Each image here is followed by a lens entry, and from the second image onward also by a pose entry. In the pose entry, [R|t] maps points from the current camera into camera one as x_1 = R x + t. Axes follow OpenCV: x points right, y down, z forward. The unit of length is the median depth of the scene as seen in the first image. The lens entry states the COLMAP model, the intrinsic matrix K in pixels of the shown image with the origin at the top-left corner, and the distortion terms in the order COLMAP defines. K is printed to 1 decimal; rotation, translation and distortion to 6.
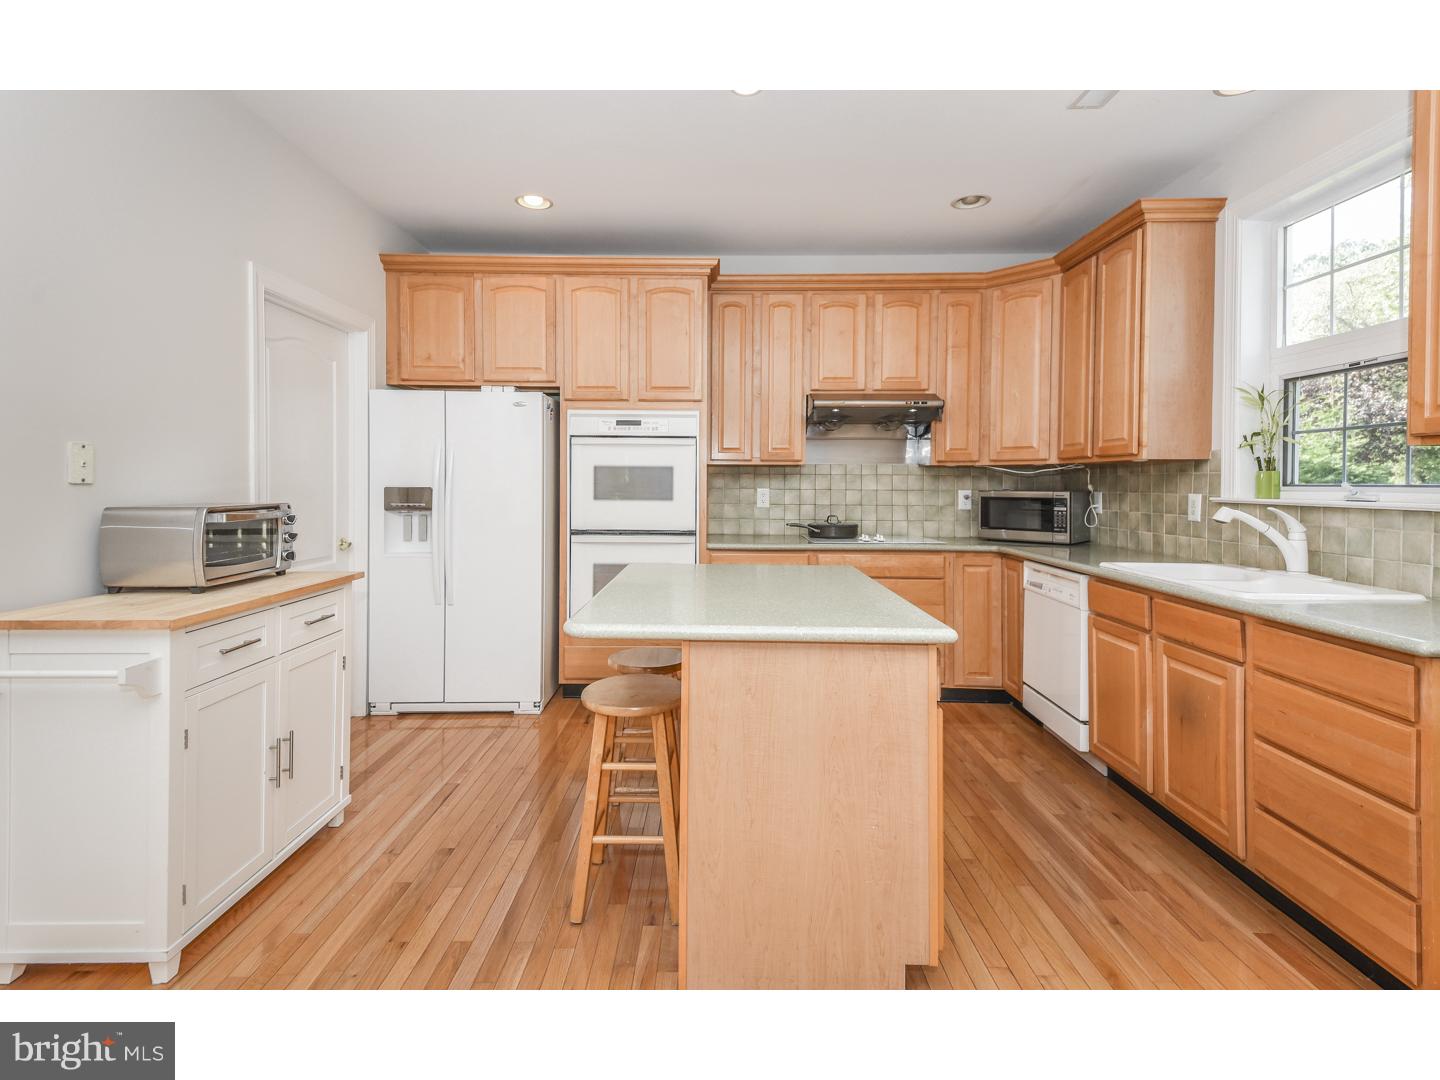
lens RADIAL K [[670.0, 0, 716.6], [0, 670.0, 486.4], [0, 0, 1]] dist [0.080625, -0.049640]
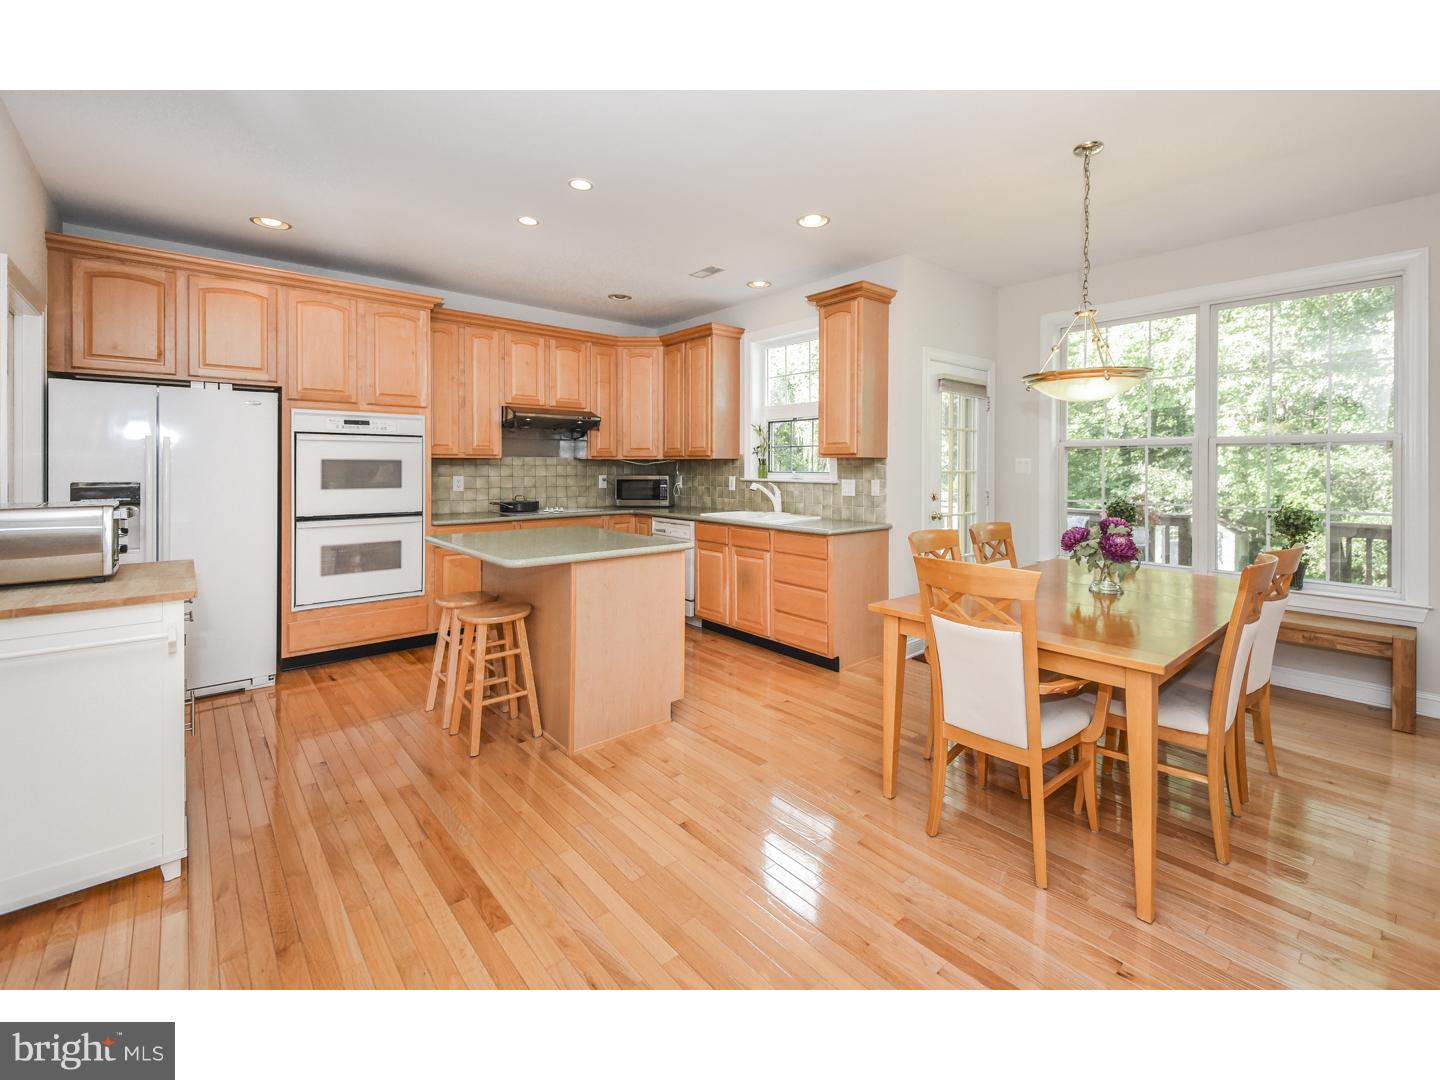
lens RADIAL K [[614.7, 0, 722.3], [0, 614.7, 468.3], [0, 0, 1]] dist [0.000626, -0.000066]
pose [[0.759526, -0.008646, 0.650420, -0.349222], [0.007813, 0.999961, 0.004169, -0.014518], [-0.650430, 0.001915, 0.759564, -0.230179]]
